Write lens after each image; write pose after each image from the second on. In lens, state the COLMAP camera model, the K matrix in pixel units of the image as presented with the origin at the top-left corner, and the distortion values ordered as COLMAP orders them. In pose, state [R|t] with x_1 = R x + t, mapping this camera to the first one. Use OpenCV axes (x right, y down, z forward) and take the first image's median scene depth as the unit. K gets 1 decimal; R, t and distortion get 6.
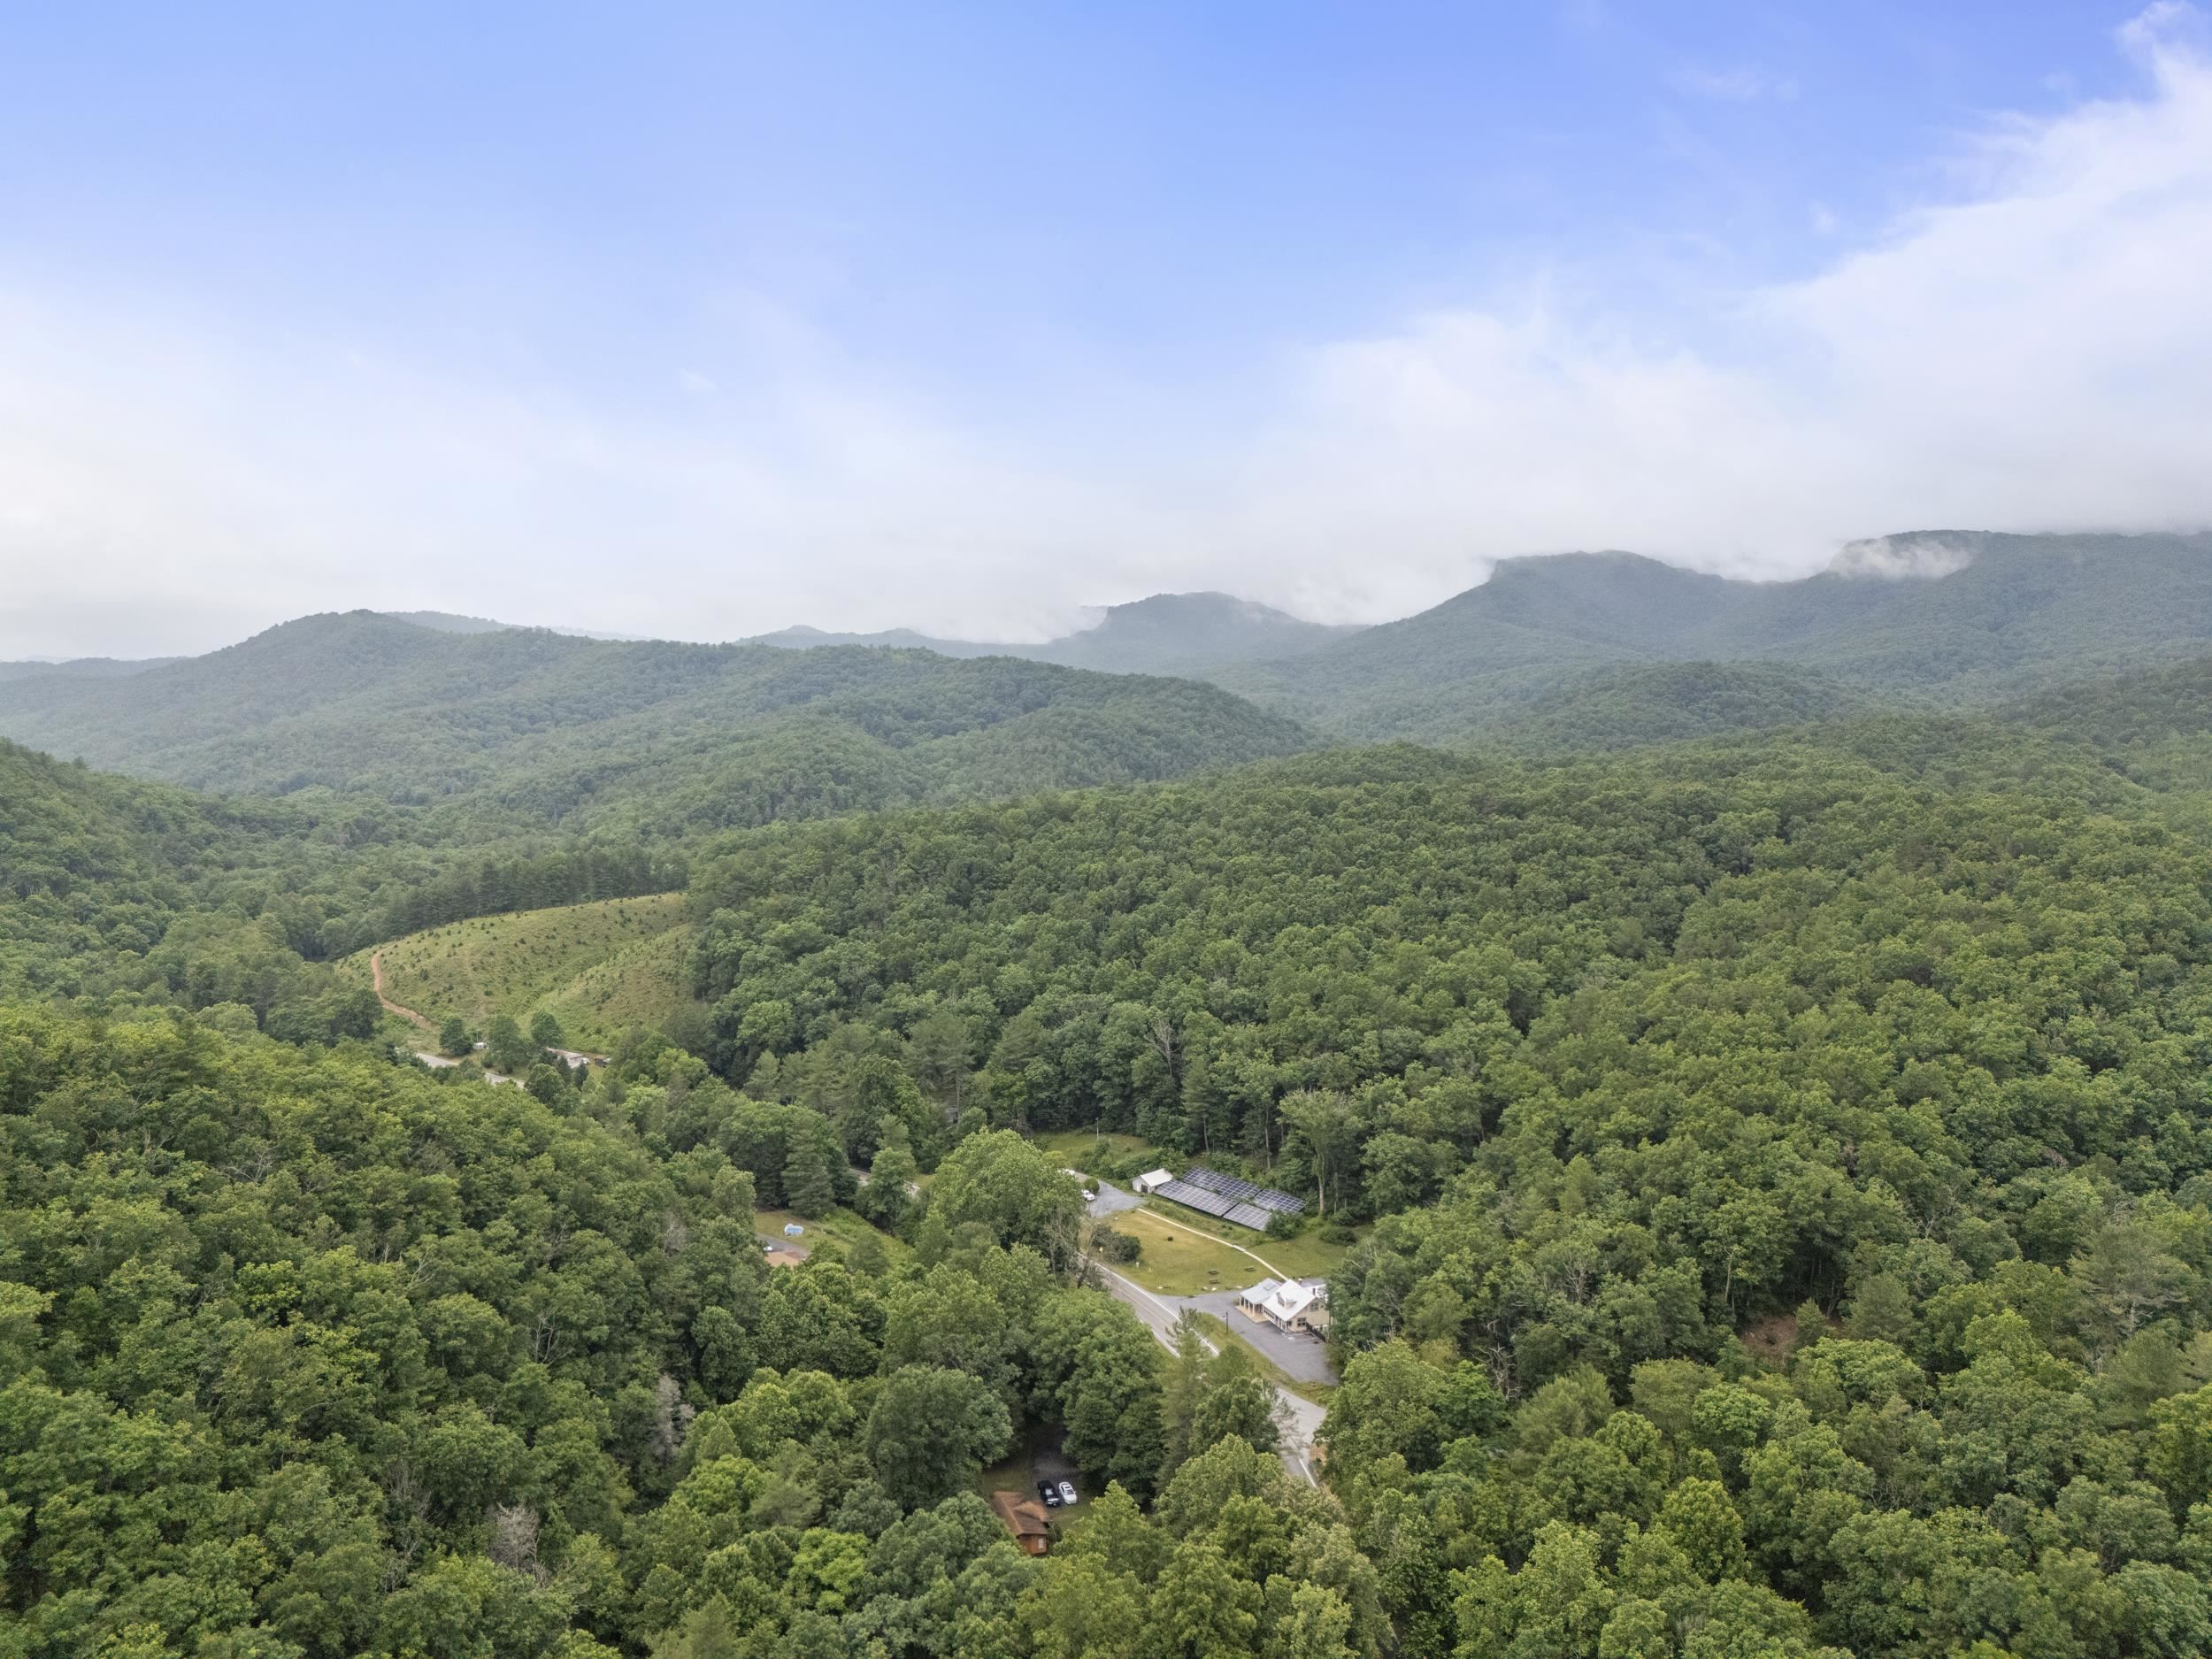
lens RADIAL K [[1624.6, 0, 1107.7], [0, 1624.6, 821.7], [0, 0, 1]] dist [0.084141, -0.078578]
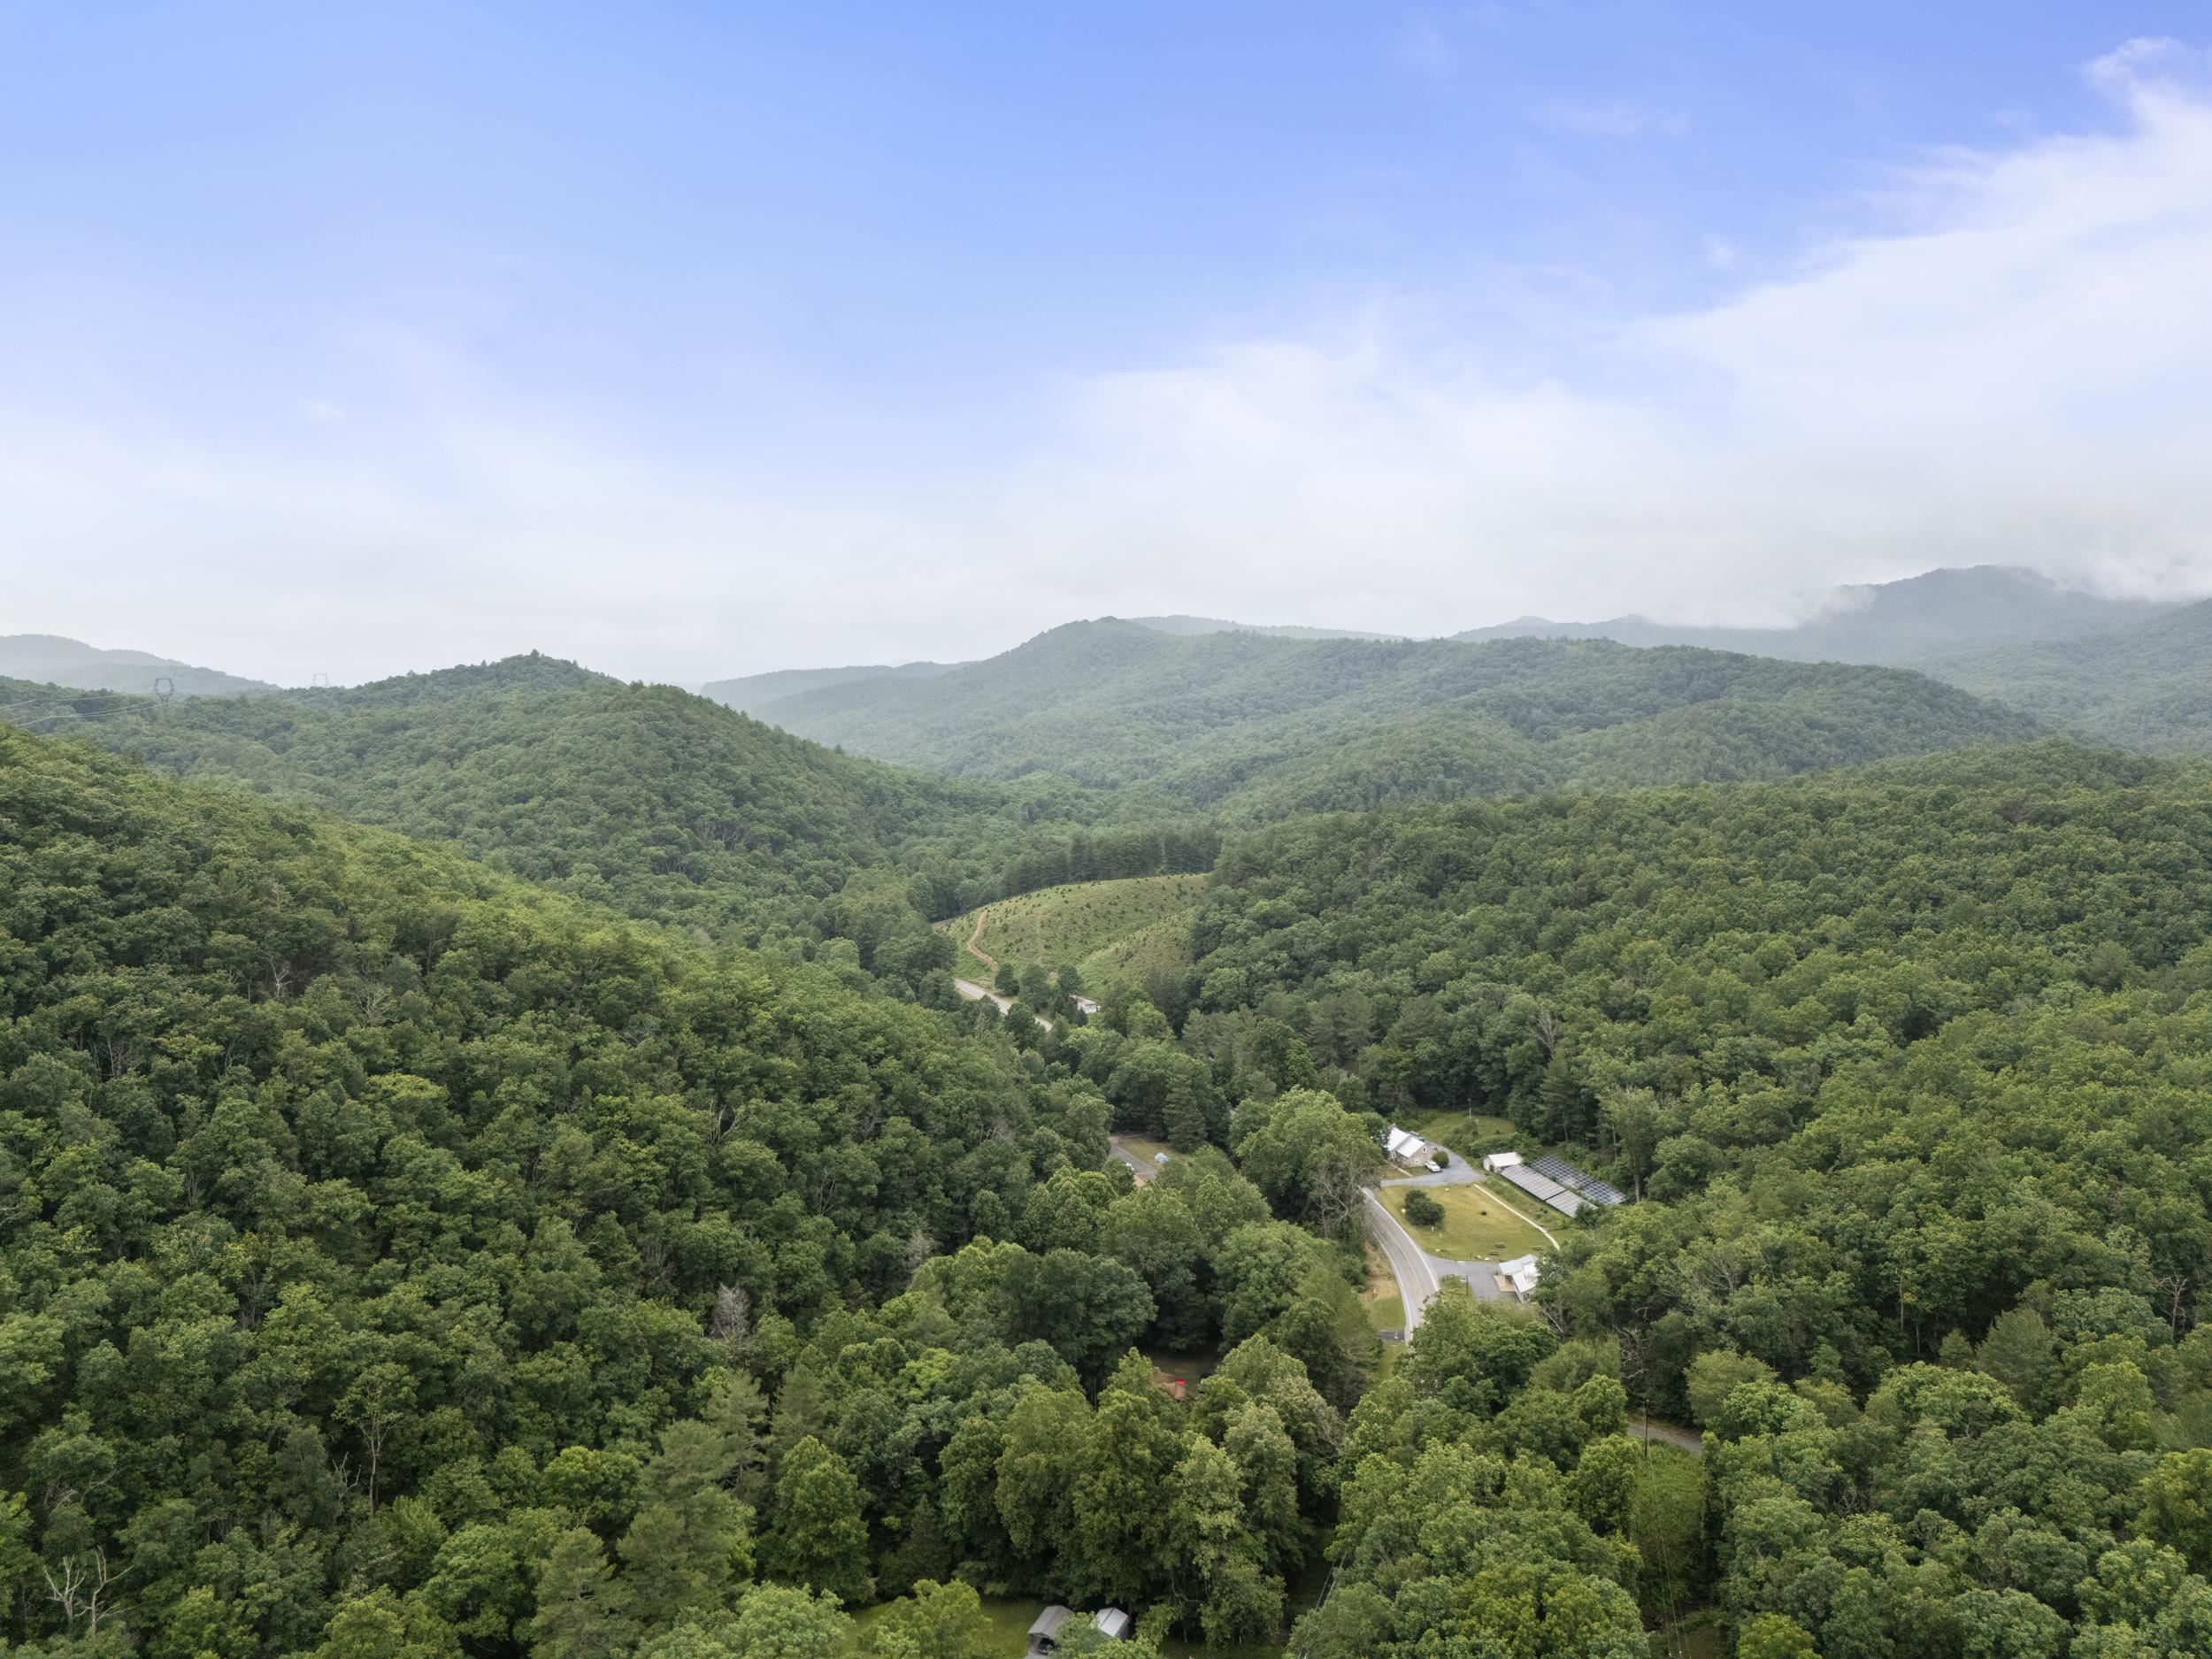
lens RADIAL K [[1623.9, 0, 1106.0], [0, 1623.9, 829.5], [0, 0, 1]] dist [0.166936, -0.351532]
pose [[0.895811, 0.033427, -0.443177, 0.200172], [-0.029080, 0.999439, 0.016603, -0.001560], [0.443483, -0.001985, 0.896281, -0.040576]]
